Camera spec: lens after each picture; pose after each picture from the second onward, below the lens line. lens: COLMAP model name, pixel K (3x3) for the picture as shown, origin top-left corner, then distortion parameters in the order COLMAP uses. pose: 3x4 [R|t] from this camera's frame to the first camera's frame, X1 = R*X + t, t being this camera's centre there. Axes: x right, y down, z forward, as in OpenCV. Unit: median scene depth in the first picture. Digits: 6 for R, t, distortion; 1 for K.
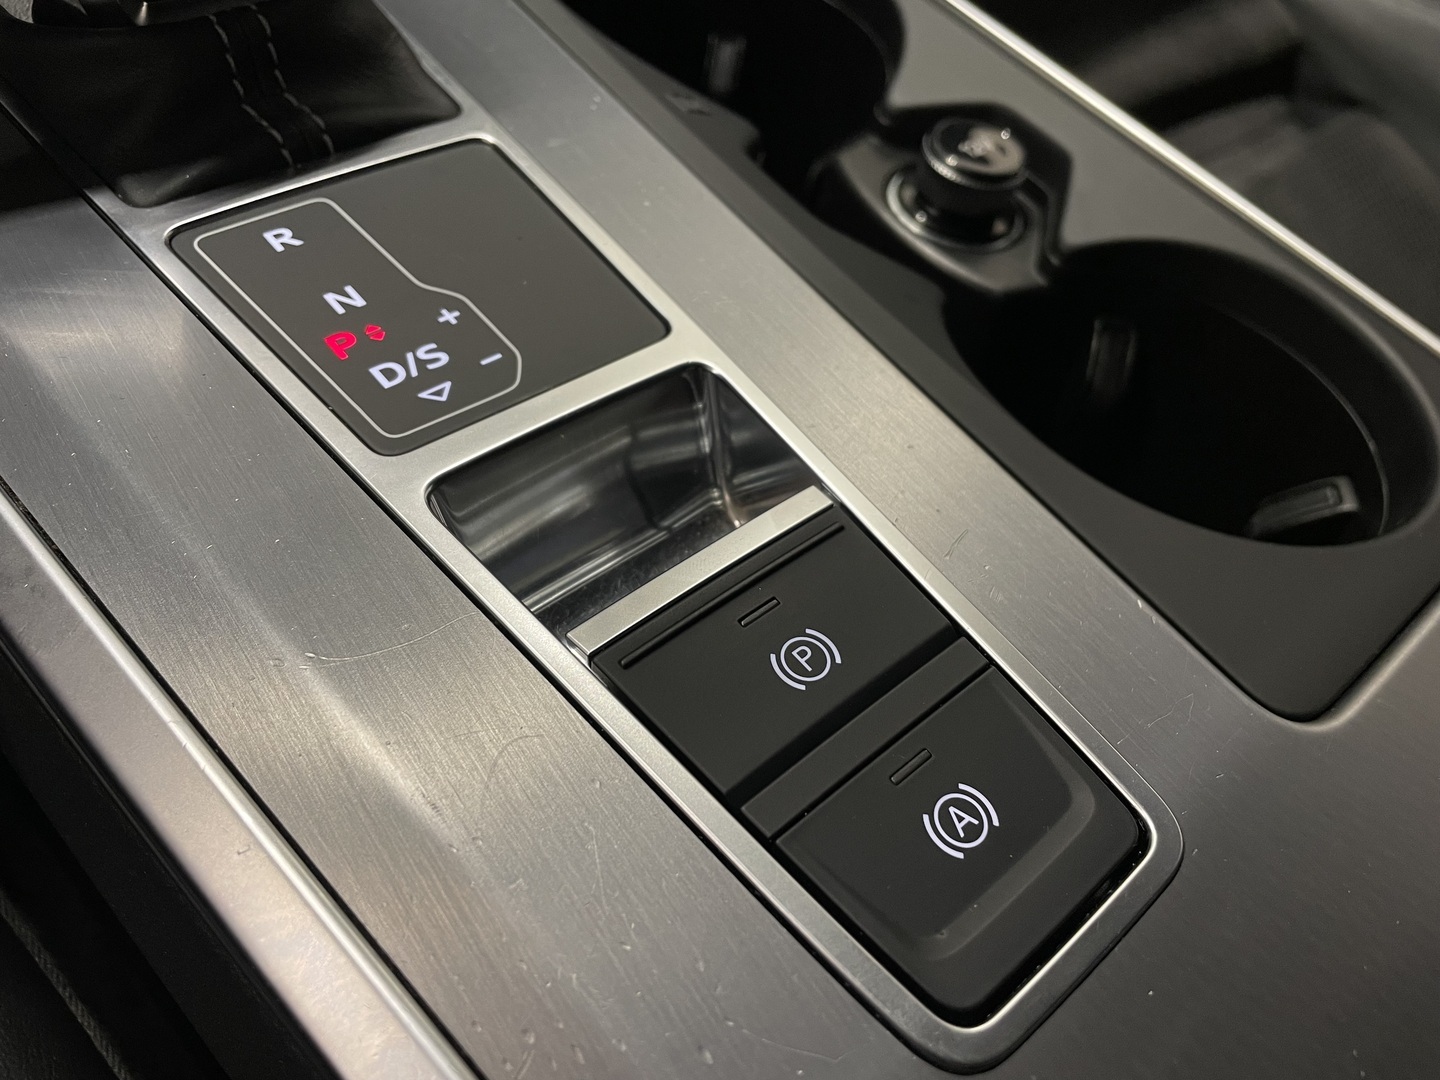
lens RADIAL K [[1090.5, 0, 720.0], [0, 1090.5, 540.0], [0, 0, 1]] dist [0.083359, -0.144621]
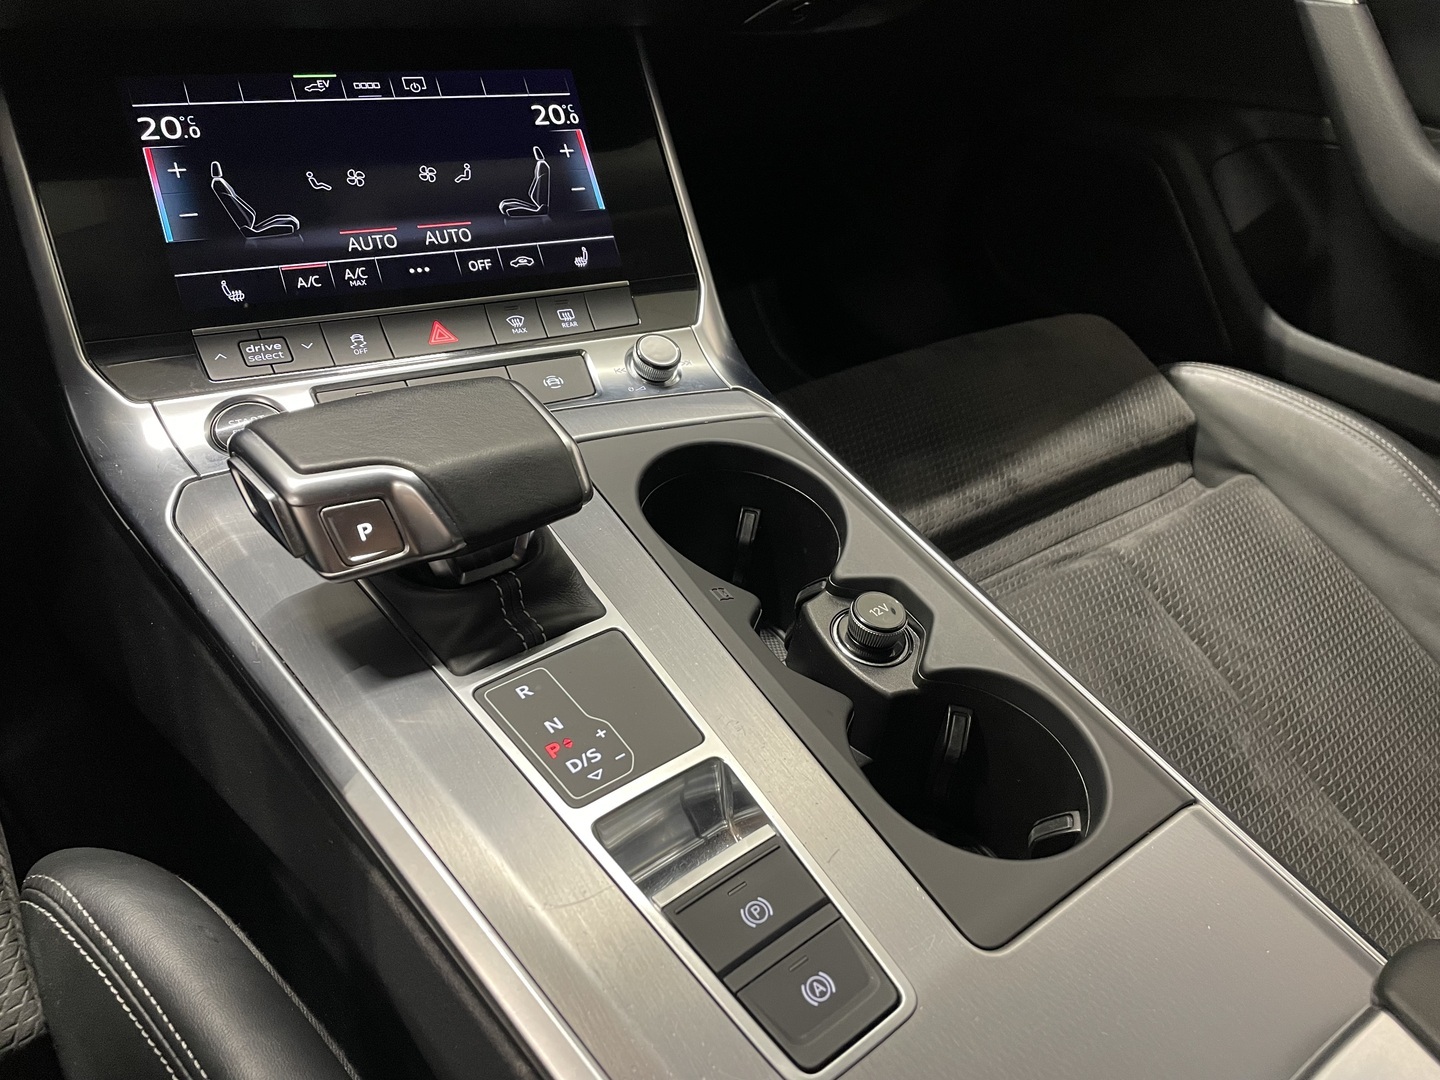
lens RADIAL K [[1068.8, 0, 720.0], [0, 1068.8, 540.0], [0, 0, 1]] dist [0.095002, -0.132968]
pose [[0.998570, 0.019668, -0.049714, 0.083125], [-0.029030, 0.980319, -0.195274, -0.176132], [0.044895, 0.196438, 0.979488, -1.138086]]
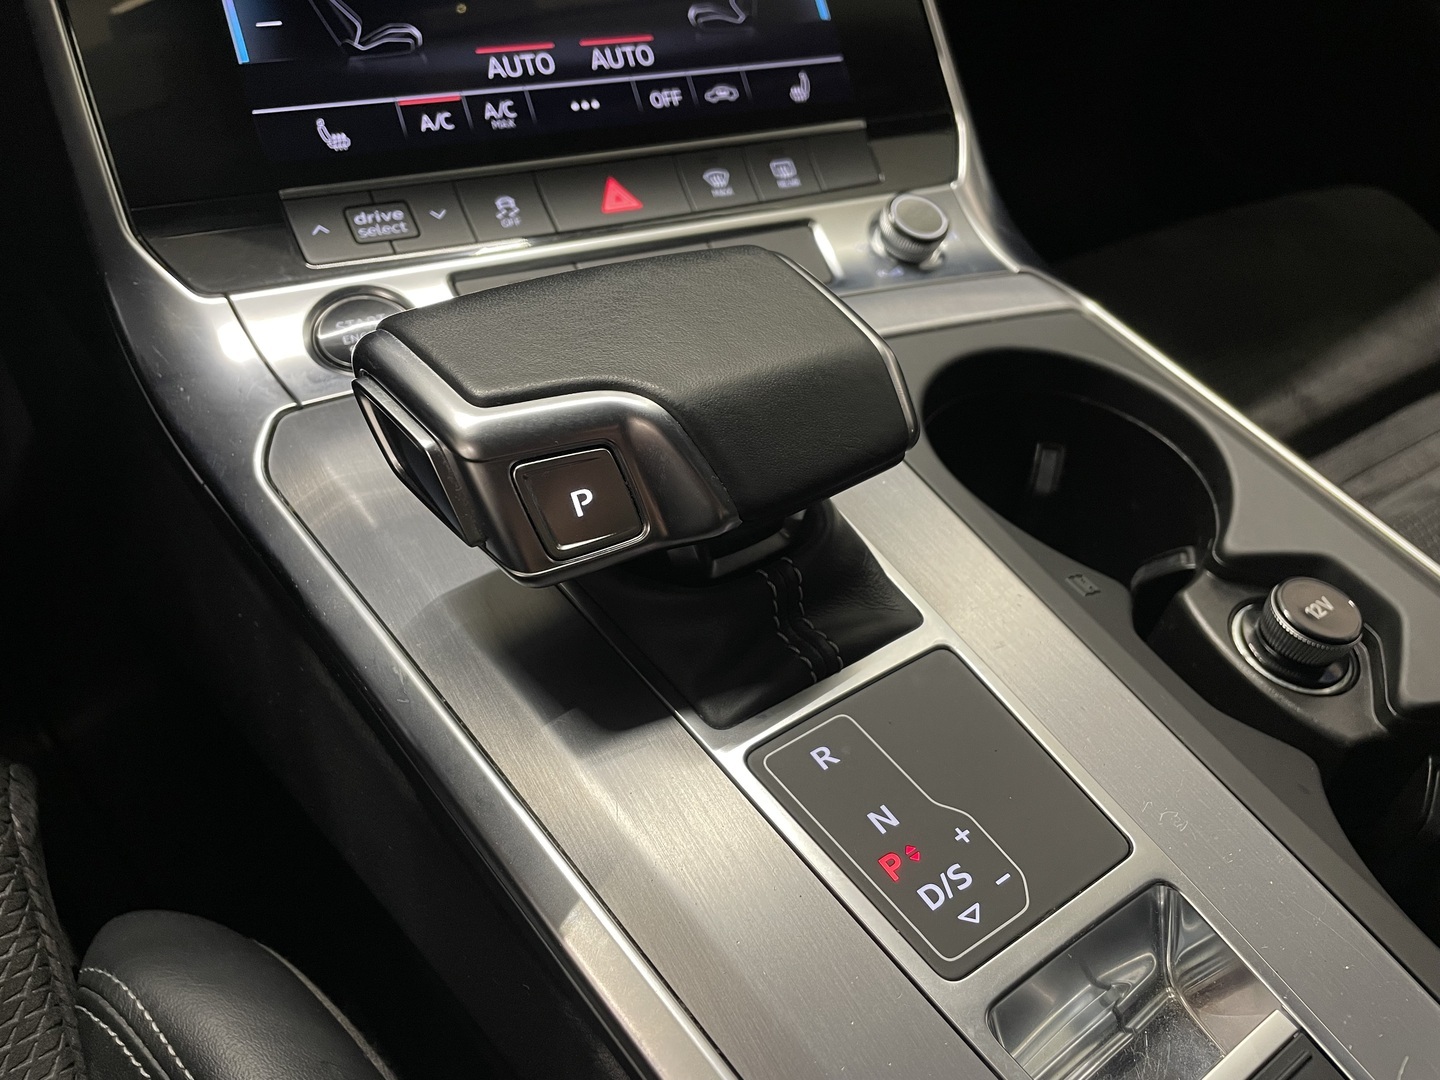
lens RADIAL K [[1090.5, 0, 720.0], [0, 1090.5, 540.0], [0, 0, 1]] dist [0.083359, -0.144621]
pose [[0.993533, 0.027690, -0.110118, -0.407322], [-0.040648, 0.992272, -0.117235, -0.394632], [0.106021, 0.120952, 0.986980, -0.354259]]
